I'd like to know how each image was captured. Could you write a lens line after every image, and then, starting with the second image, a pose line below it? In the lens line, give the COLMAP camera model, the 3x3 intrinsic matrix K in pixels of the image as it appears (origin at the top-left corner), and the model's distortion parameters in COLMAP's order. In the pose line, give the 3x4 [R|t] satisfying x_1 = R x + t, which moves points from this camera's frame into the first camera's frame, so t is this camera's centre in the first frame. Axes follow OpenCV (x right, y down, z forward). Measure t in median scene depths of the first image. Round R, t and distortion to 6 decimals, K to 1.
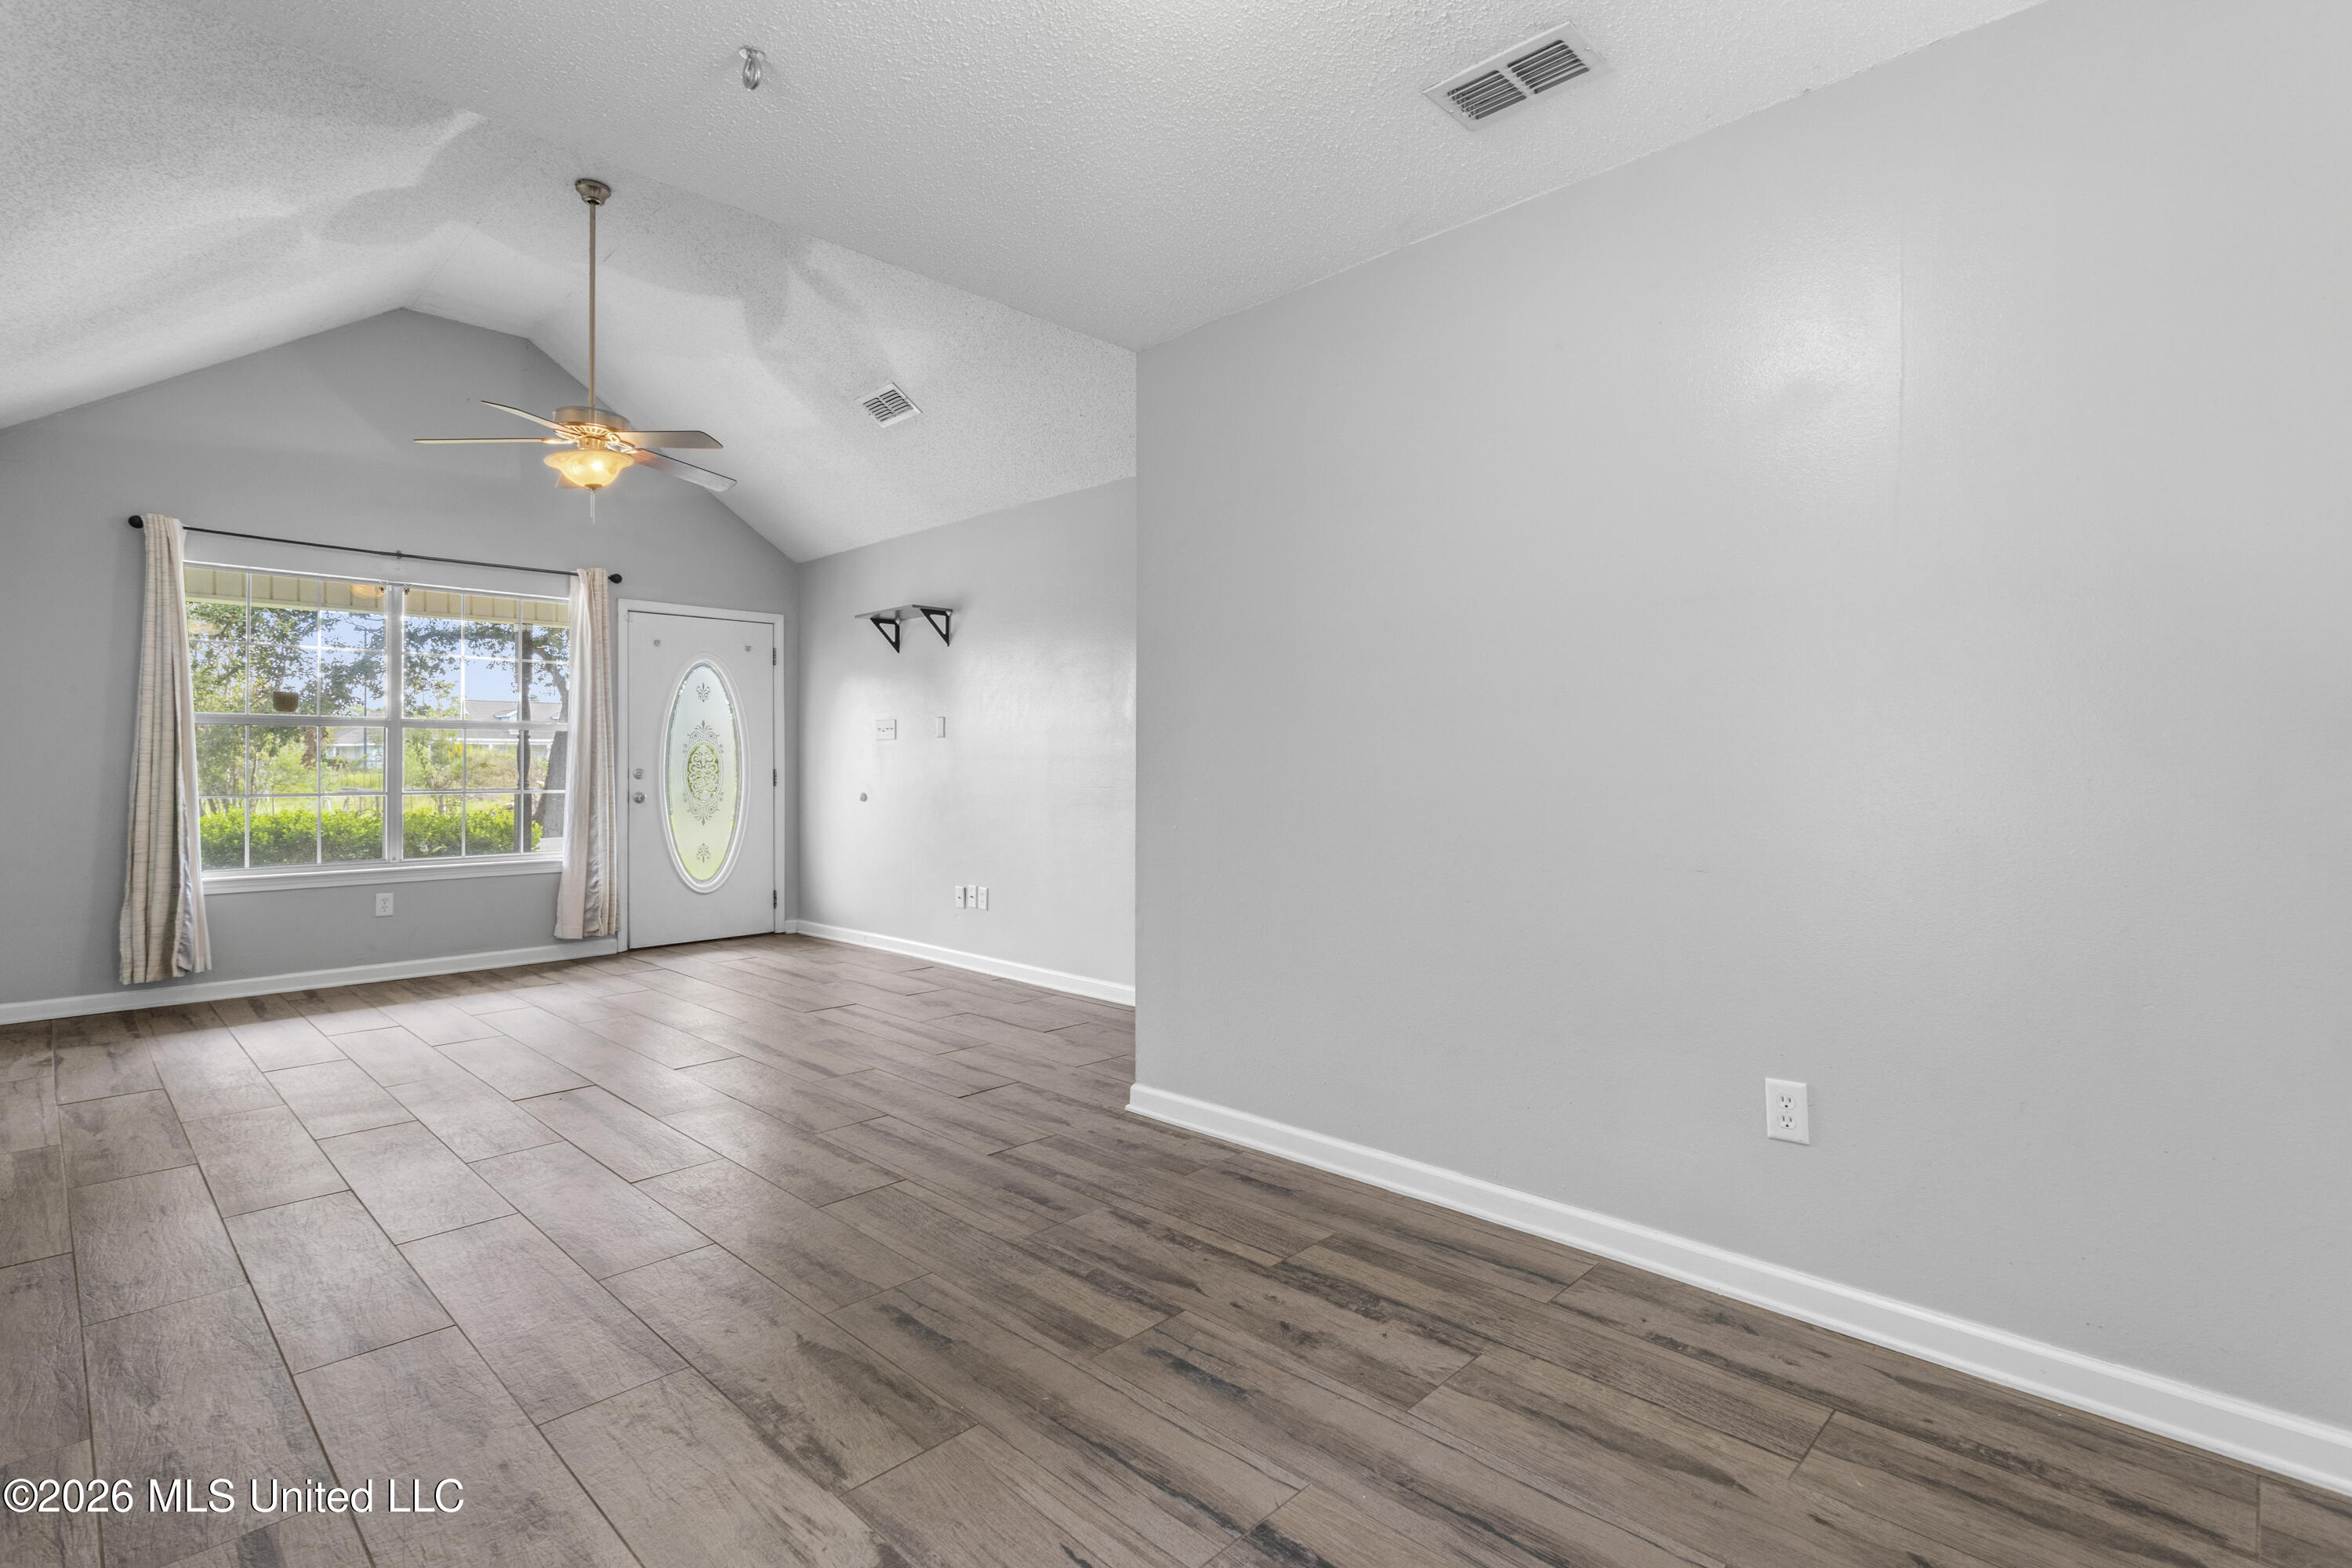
lens RADIAL K [[1106.0, 0, 1176.4], [0, 1106.0, 751.9], [0, 0, 1]] dist [0.000737, 0.000575]
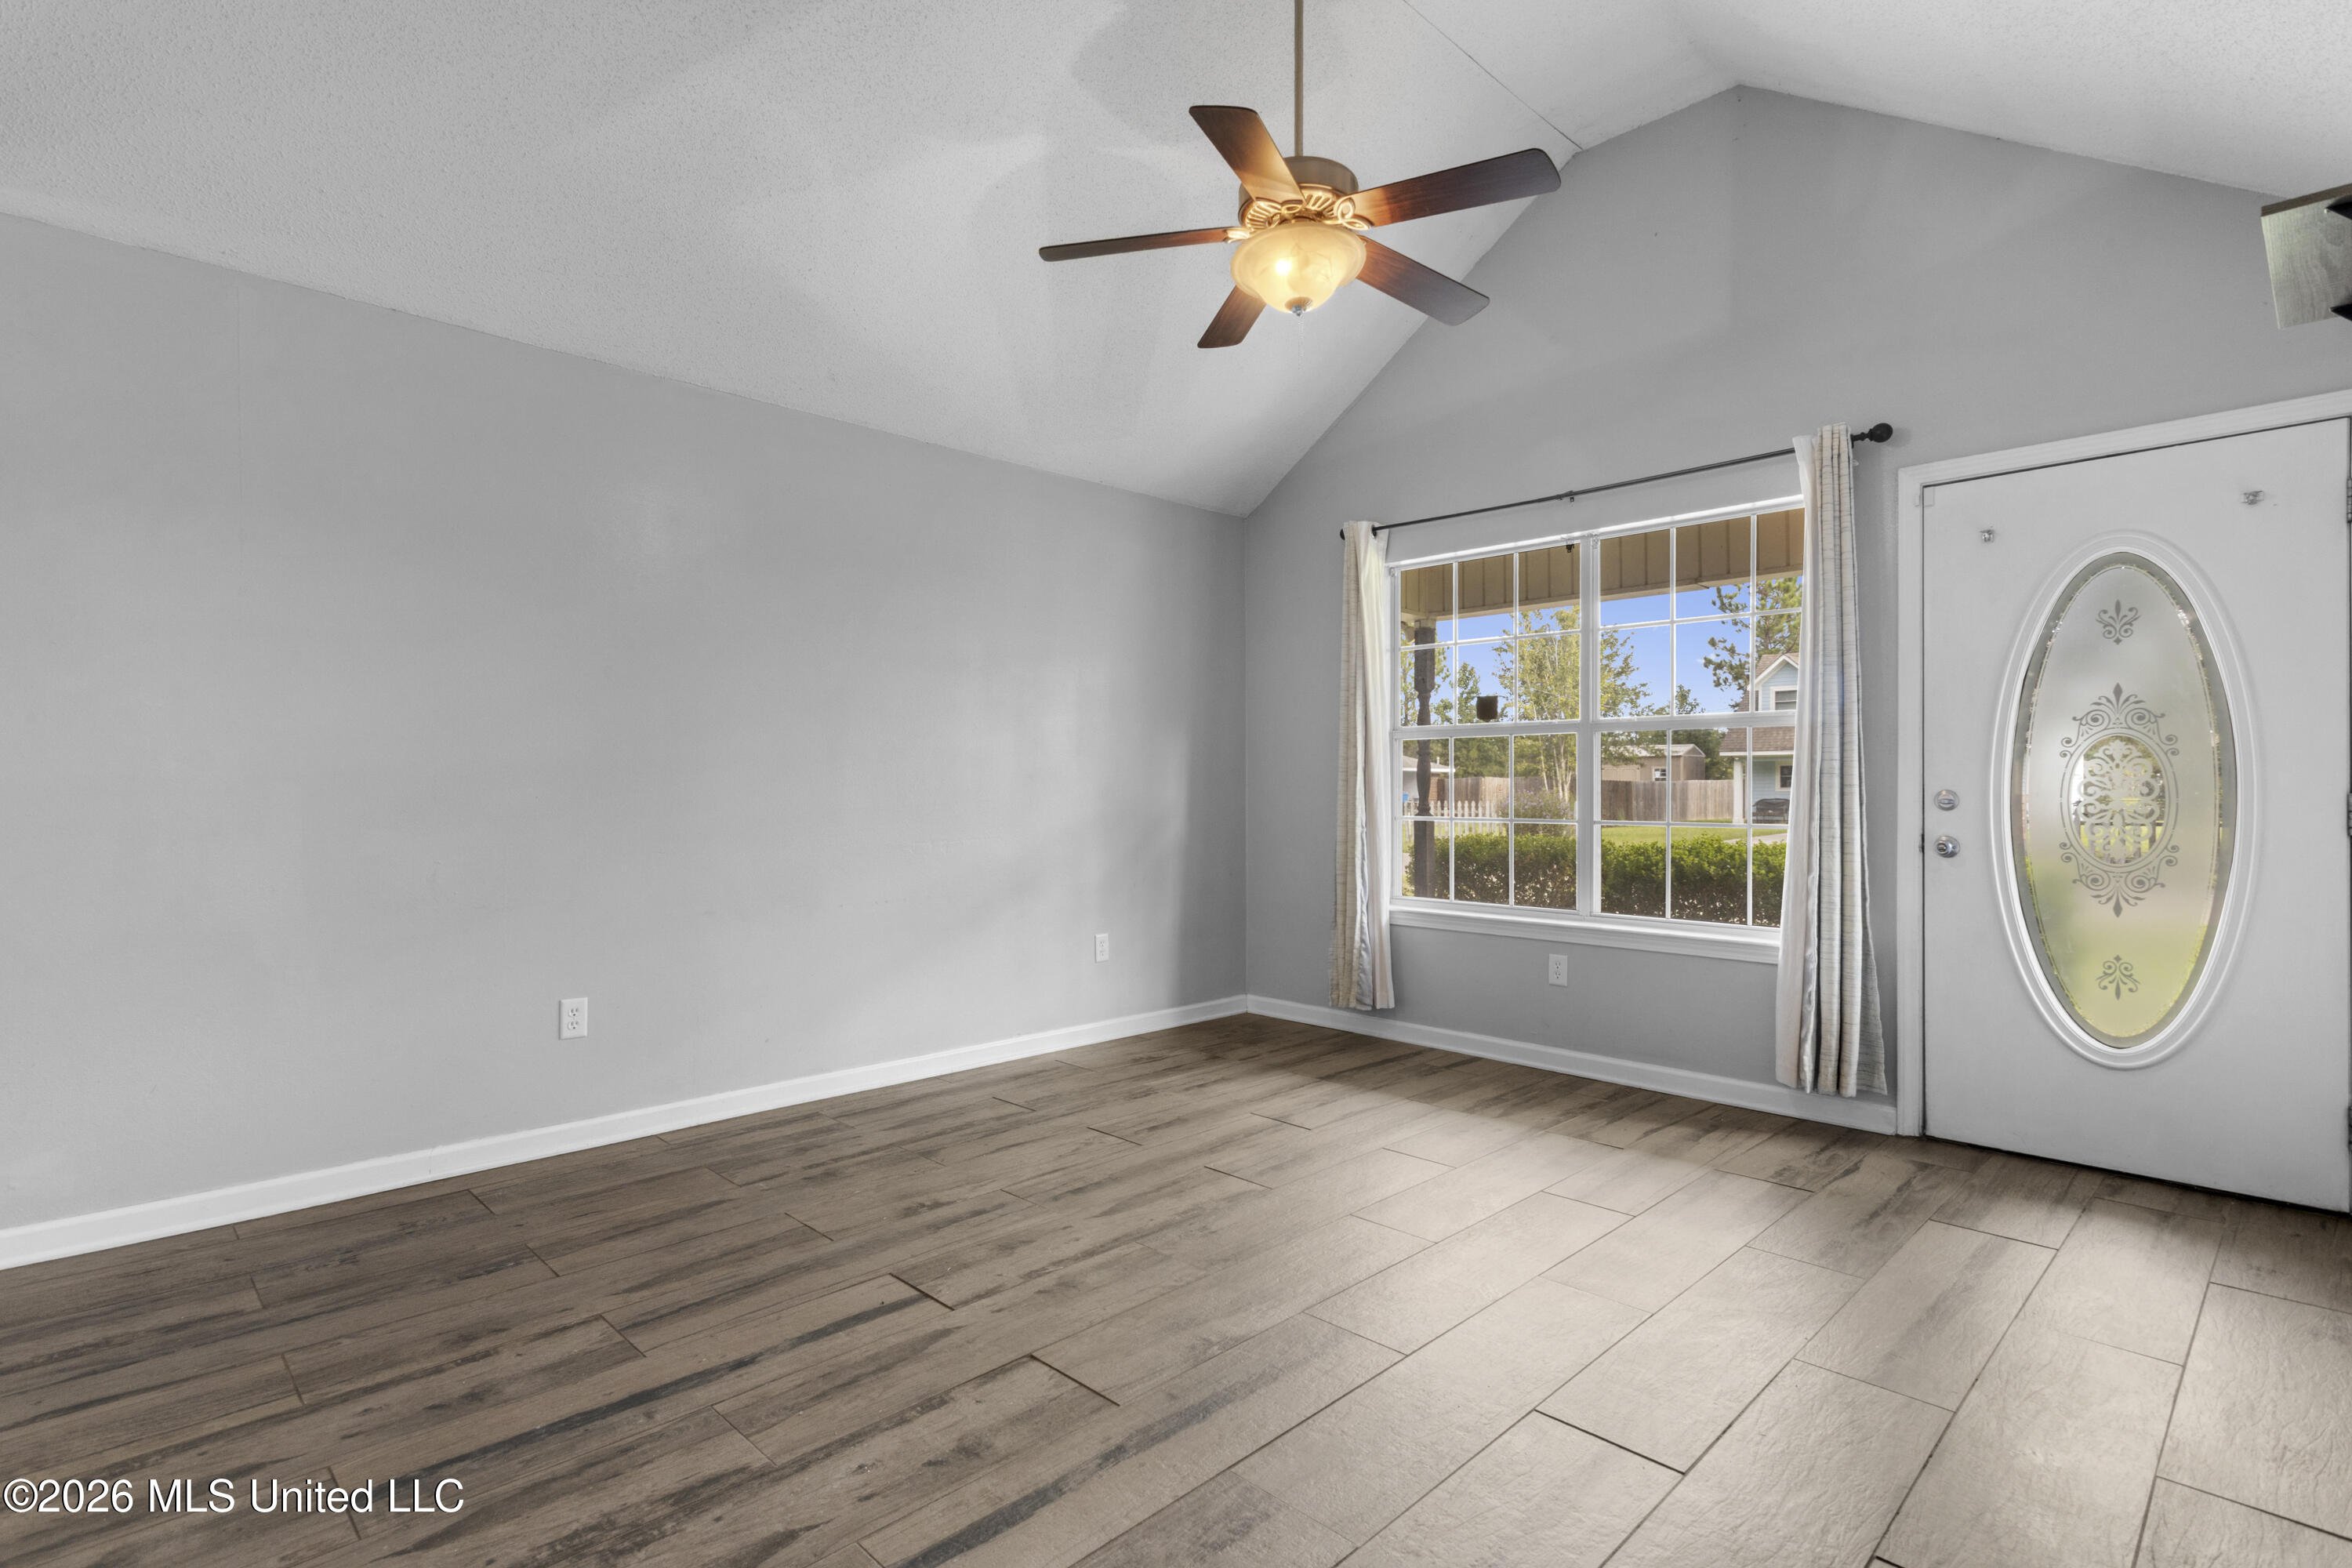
lens RADIAL K [[1143.7, 0, 1169.9], [0, 1143.7, 796.0], [0, 0, 1]] dist [0.002169, 0.000582]
pose [[-0.023357, 0.008805, -0.999688, 0.069804], [0.009729, 0.999916, 0.008580, 0.013030], [0.999680, -0.009526, -0.023441, 0.865890]]
